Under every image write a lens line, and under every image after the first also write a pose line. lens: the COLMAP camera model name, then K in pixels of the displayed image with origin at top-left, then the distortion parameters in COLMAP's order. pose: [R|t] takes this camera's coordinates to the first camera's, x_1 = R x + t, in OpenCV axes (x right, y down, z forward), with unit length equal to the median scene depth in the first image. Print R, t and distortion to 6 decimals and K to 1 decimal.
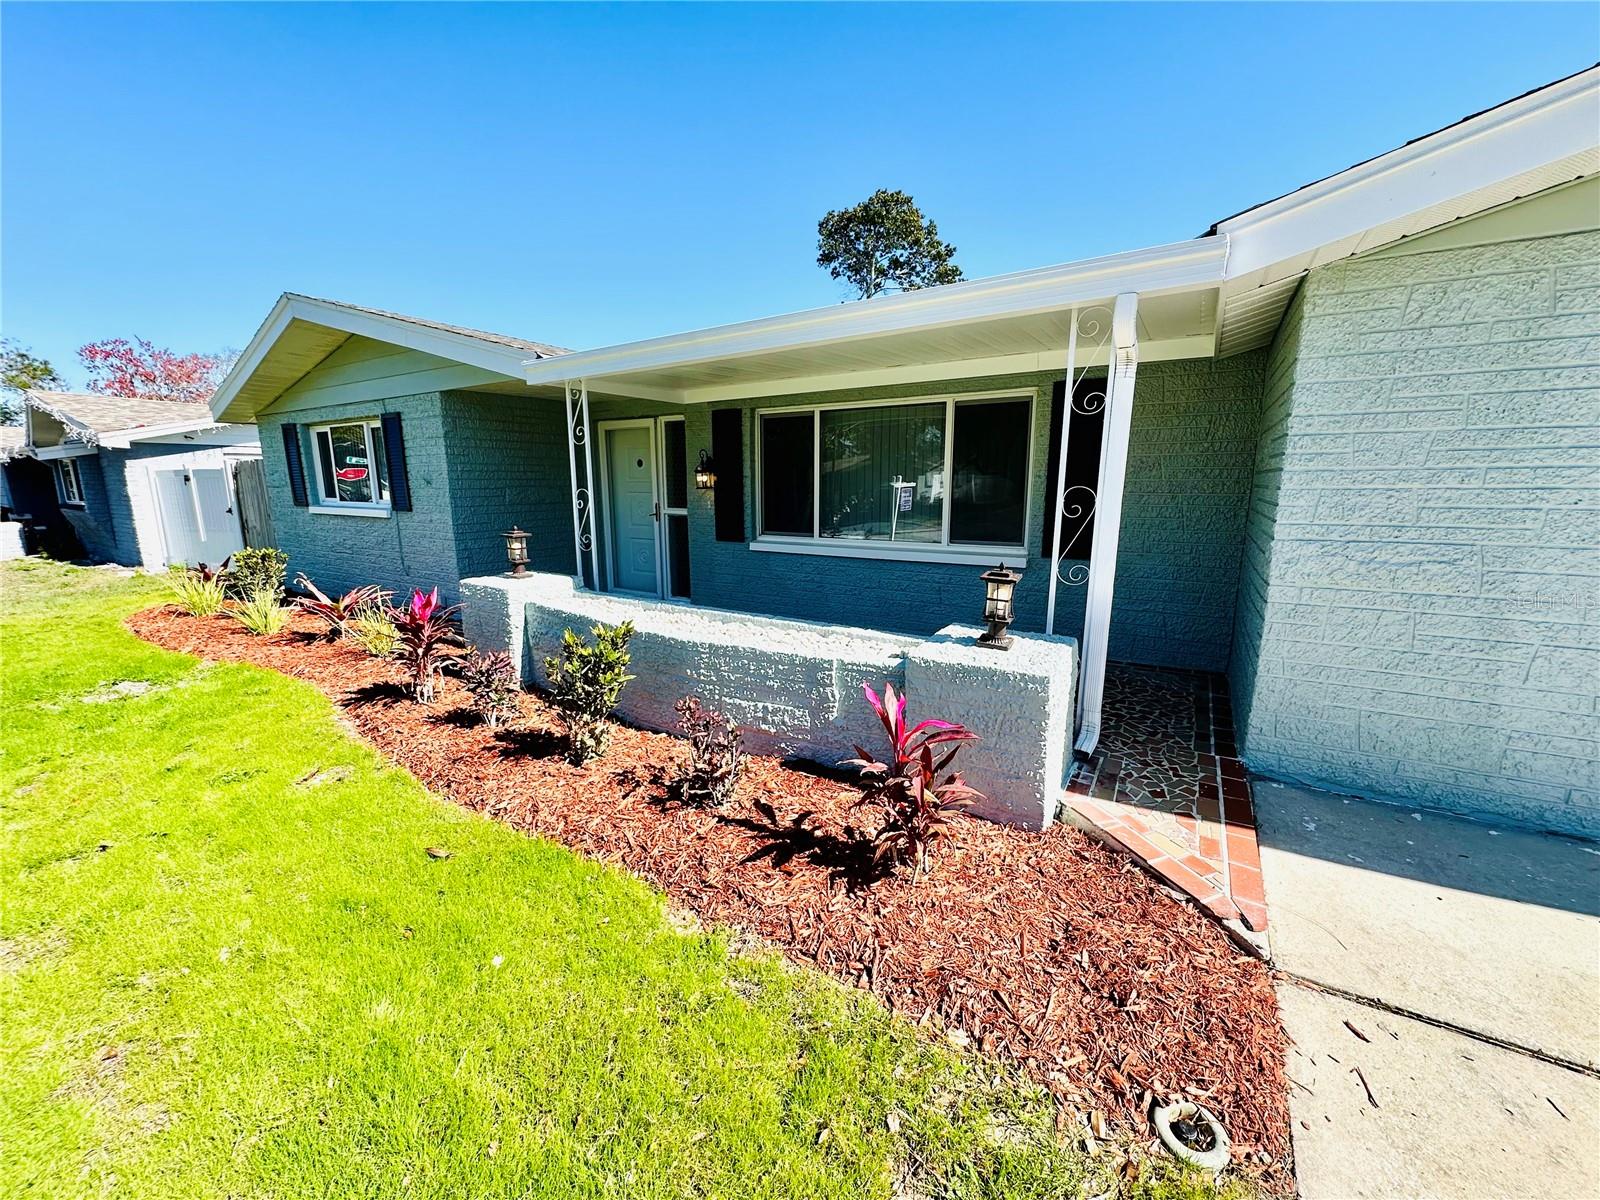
lens RADIAL K [[633.1, 0, 800.0], [0, 633.1, 600.0], [0, 0, 1]] dist [-0.008166, 0.000847]
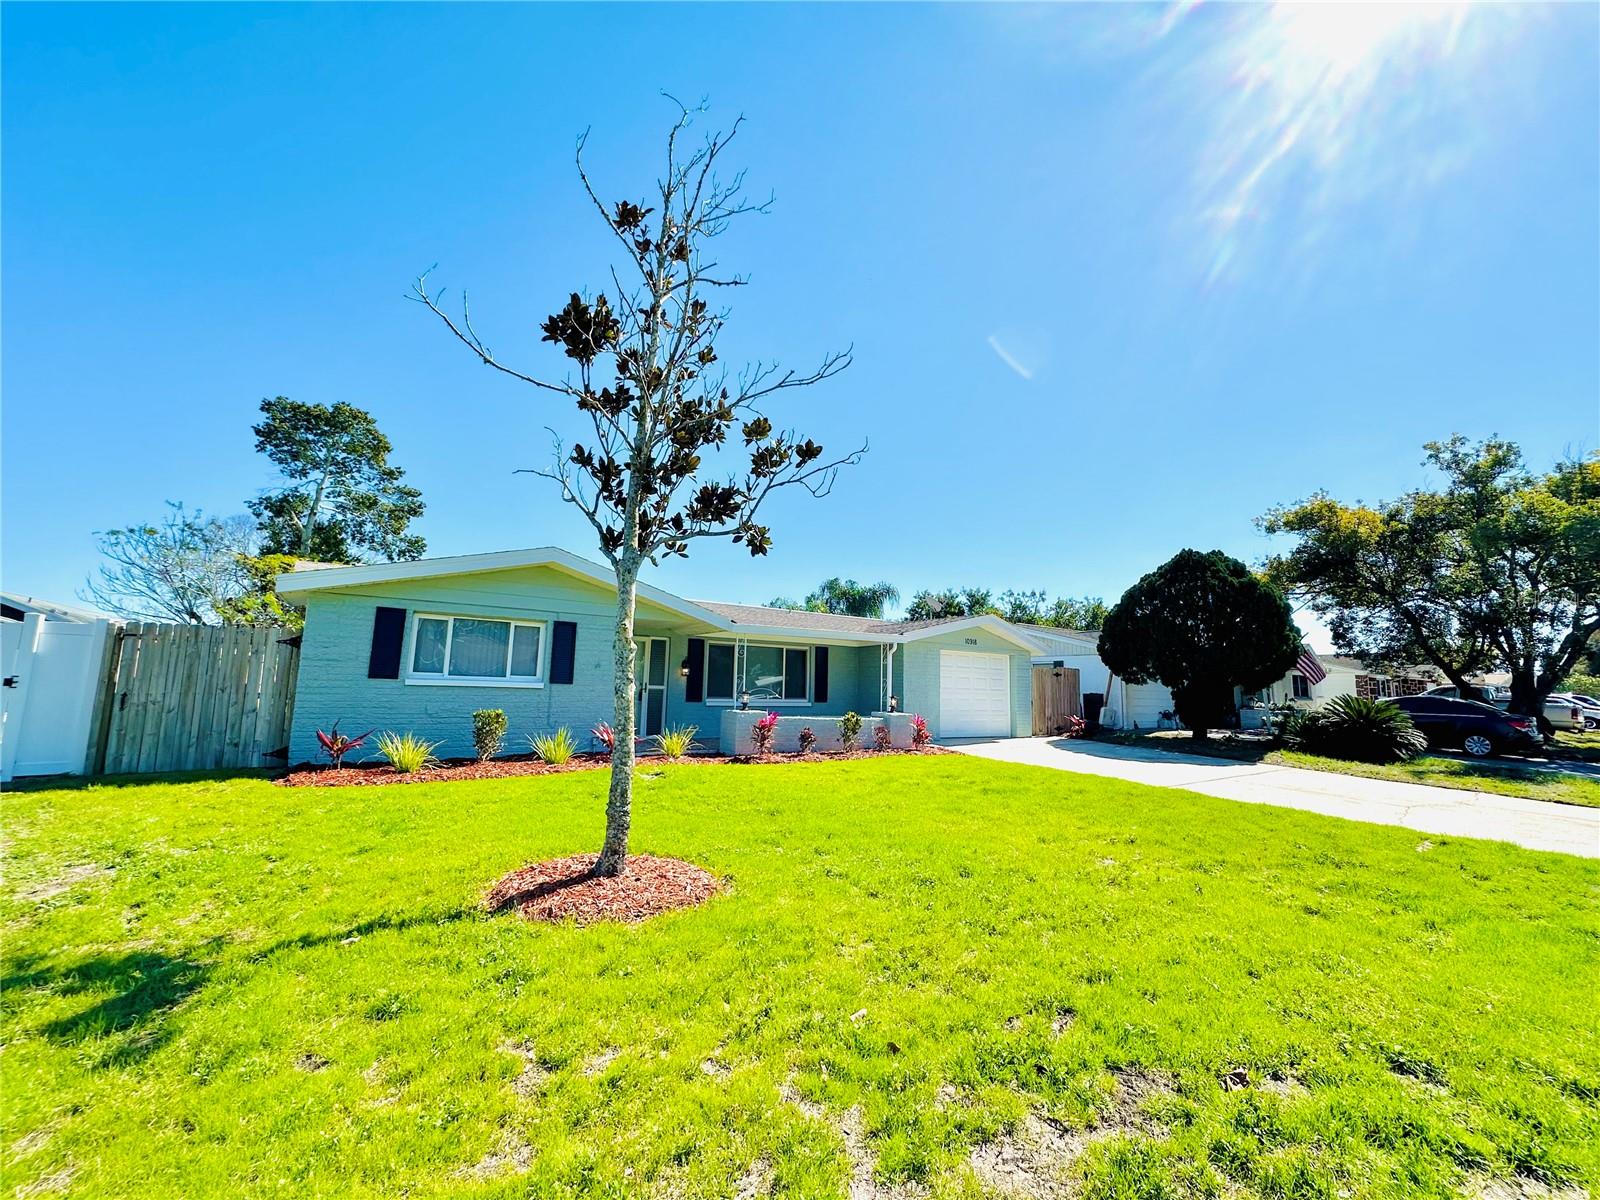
lens RADIAL K [[633.1, 0, 800.0], [0, 633.1, 600.0], [0, 0, 1]] dist [-0.008166, 0.000847]
pose [[0.455025, 0.134781, 0.880219, -1.745733], [0.138404, 0.965762, -0.219426, 0.084991], [-0.879657, 0.221670, 0.420792, -0.235890]]
